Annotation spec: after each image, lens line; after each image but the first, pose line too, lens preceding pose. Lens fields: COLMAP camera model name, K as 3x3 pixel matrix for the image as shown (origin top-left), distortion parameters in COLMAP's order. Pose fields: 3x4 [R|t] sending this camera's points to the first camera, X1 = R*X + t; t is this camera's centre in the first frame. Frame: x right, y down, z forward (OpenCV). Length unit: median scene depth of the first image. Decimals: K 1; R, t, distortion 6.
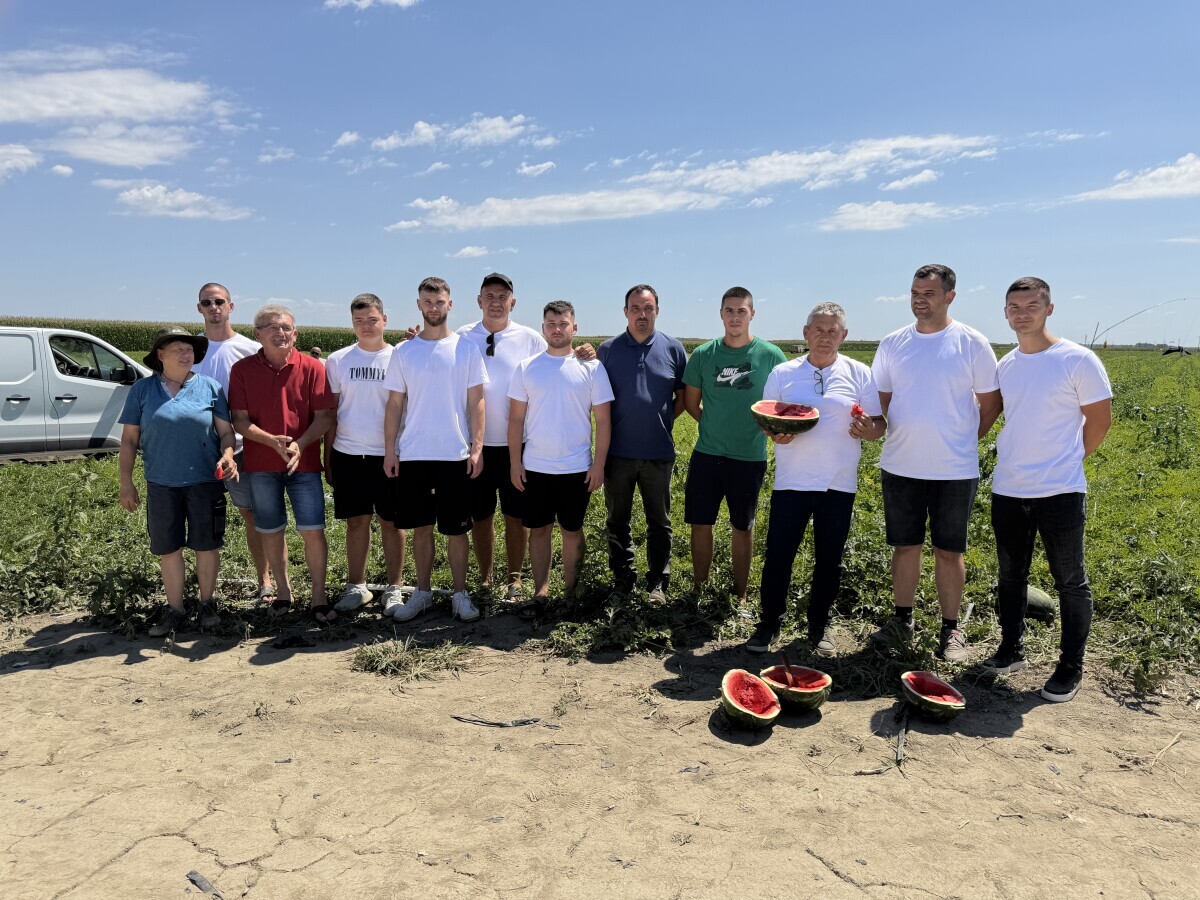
lens RADIAL K [[844.1, 0, 600.0], [0, 844.1, 450.0], [0, 0, 1]] dist [0.138547, -0.286416]
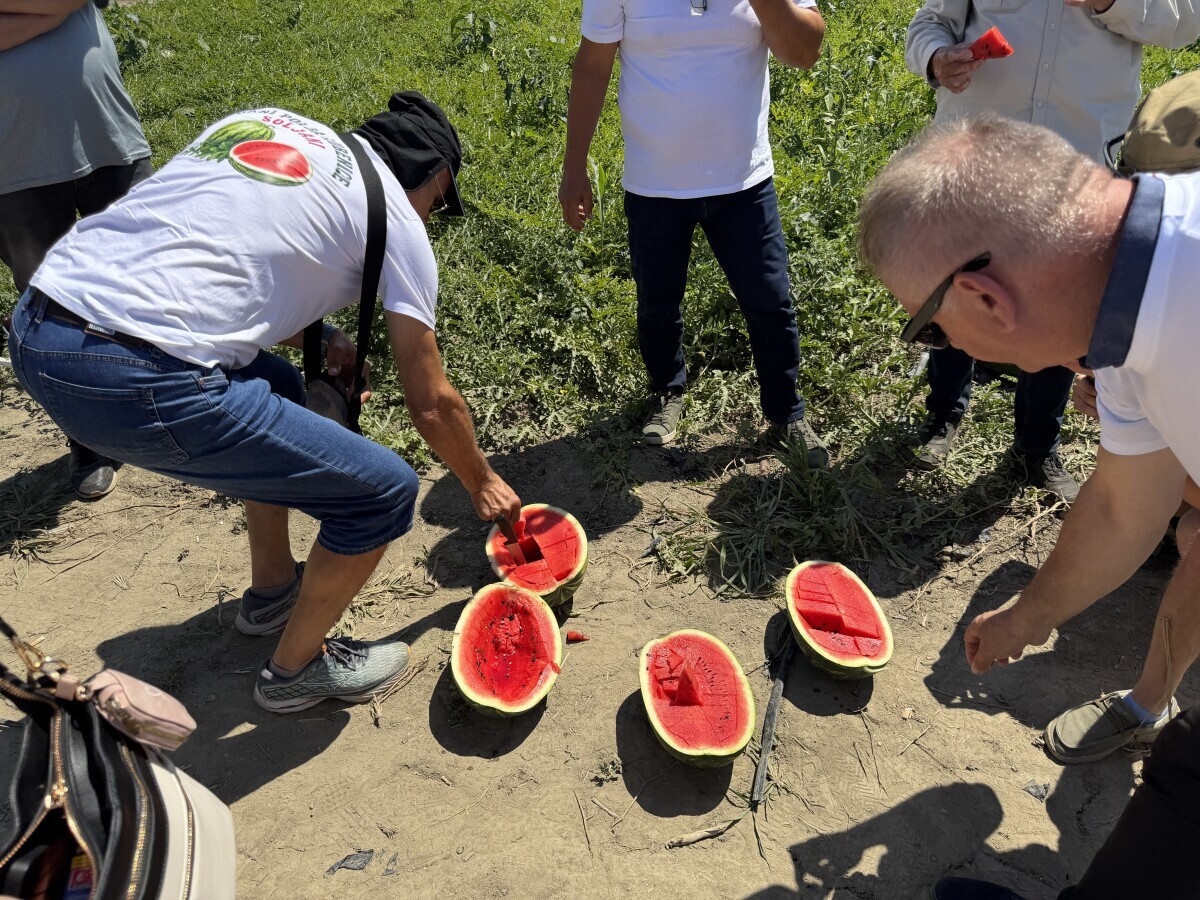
lens RADIAL K [[844.1, 0, 600.0], [0, 844.1, 450.0], [0, 0, 1]] dist [0.138547, -0.286416]
pose [[0.997161, -0.040577, 0.063423, 0.205530], [0.006334, 0.884577, 0.466352, -0.075280], [-0.075026, -0.464626, 0.882323, 0.577899]]
